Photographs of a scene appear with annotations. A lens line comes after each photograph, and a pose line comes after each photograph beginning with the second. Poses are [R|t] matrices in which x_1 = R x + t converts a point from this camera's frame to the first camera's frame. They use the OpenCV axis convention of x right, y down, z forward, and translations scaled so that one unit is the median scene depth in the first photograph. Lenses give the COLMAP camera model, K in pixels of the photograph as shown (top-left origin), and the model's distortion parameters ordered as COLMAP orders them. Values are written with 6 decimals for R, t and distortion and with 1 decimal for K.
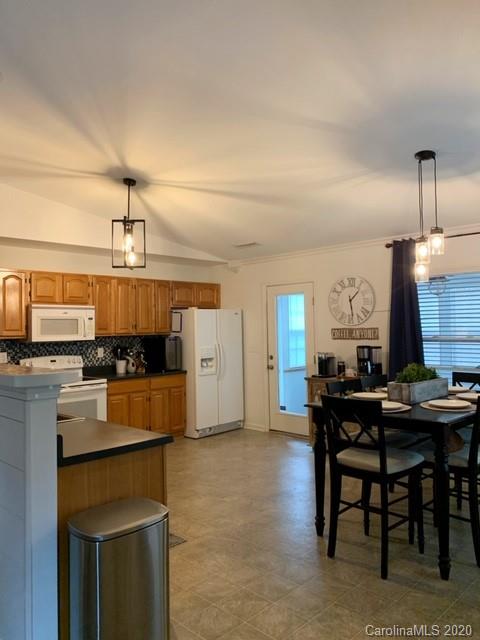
lens RADIAL K [[490.9, 0, 238.4], [0, 490.9, 315.8], [0, 0, 1]] dist [0.025901, -0.021015]
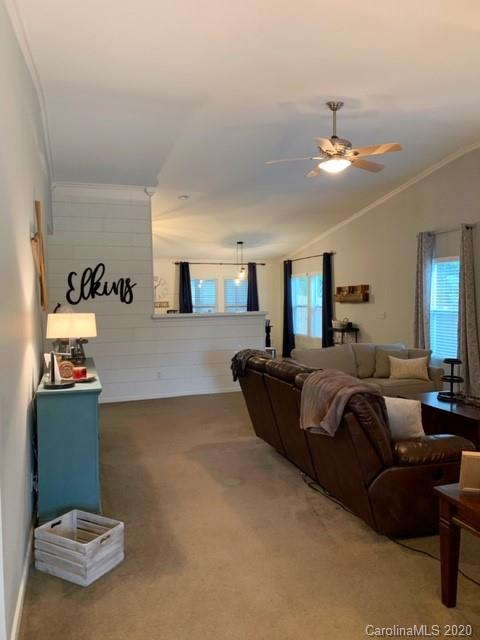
lens RADIAL K [[490.9, 0, 241.5], [0, 490.9, 318.6], [0, 0, 1]] dist [0.025901, -0.021015]
pose [[0.483109, -0.022057, 0.875282, -1.449445], [-0.020511, 0.999123, 0.036499, 0.014405], [-0.875320, -0.035586, 0.482233, -0.289180]]
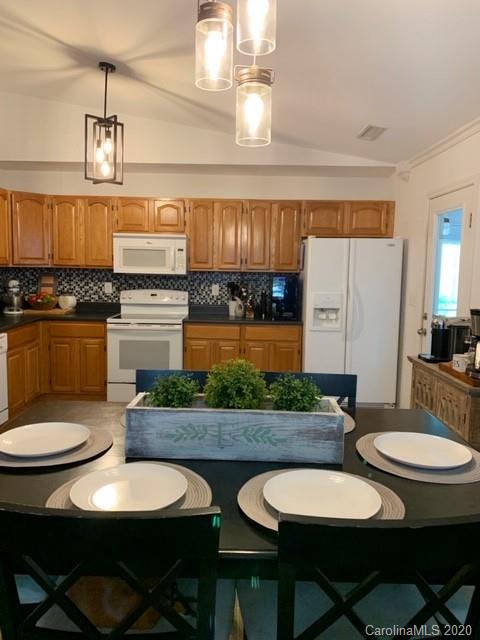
lens RADIAL K [[490.9, 0, 238.2], [0, 490.9, 325.2], [0, 0, 1]] dist [0.025901, -0.021015]
pose [[0.684471, 0.119121, -0.719243, 0.443334], [-0.012232, 0.988298, 0.152042, 0.004618], [0.728938, -0.095270, 0.677918, 0.504631]]
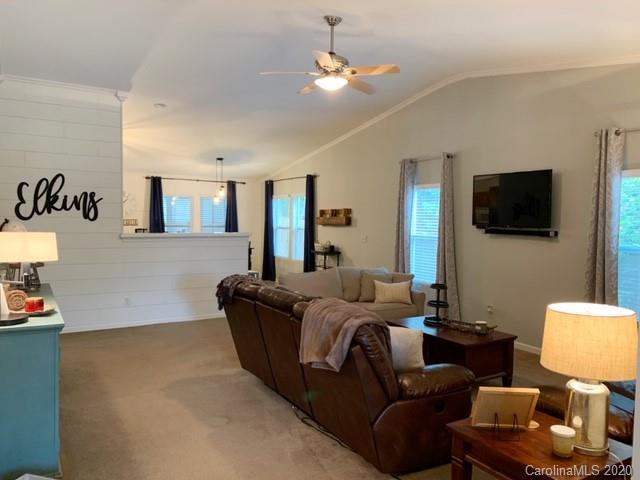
lens RADIAL K [[490.9, 0, 321.6], [0, 490.9, 241.3], [0, 0, 1]] dist [0.025901, -0.021015]
pose [[0.280610, -0.018579, 0.959642, -1.409280], [-0.046838, 0.998356, 0.033024, 0.012965], [-0.958678, -0.054214, 0.279278, -0.232450]]
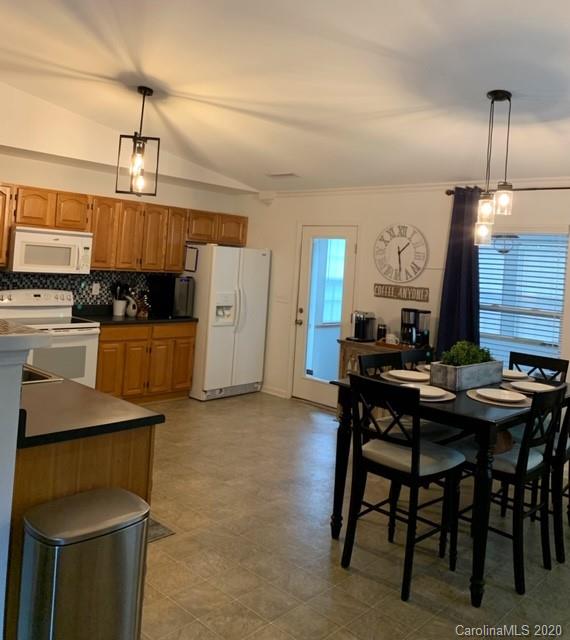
lens RADIAL K [[584.2, 0, 285.4], [0, 584.2, 254.3], [0, 0, 1]] dist [0.013170, 0.000000]
pose [[0.996195, 0.083653, 0.024441, 0.010311], [-0.083940, 0.996410, 0.010974, -0.024620], [-0.023435, -0.012984, 0.999641, 0.007757]]
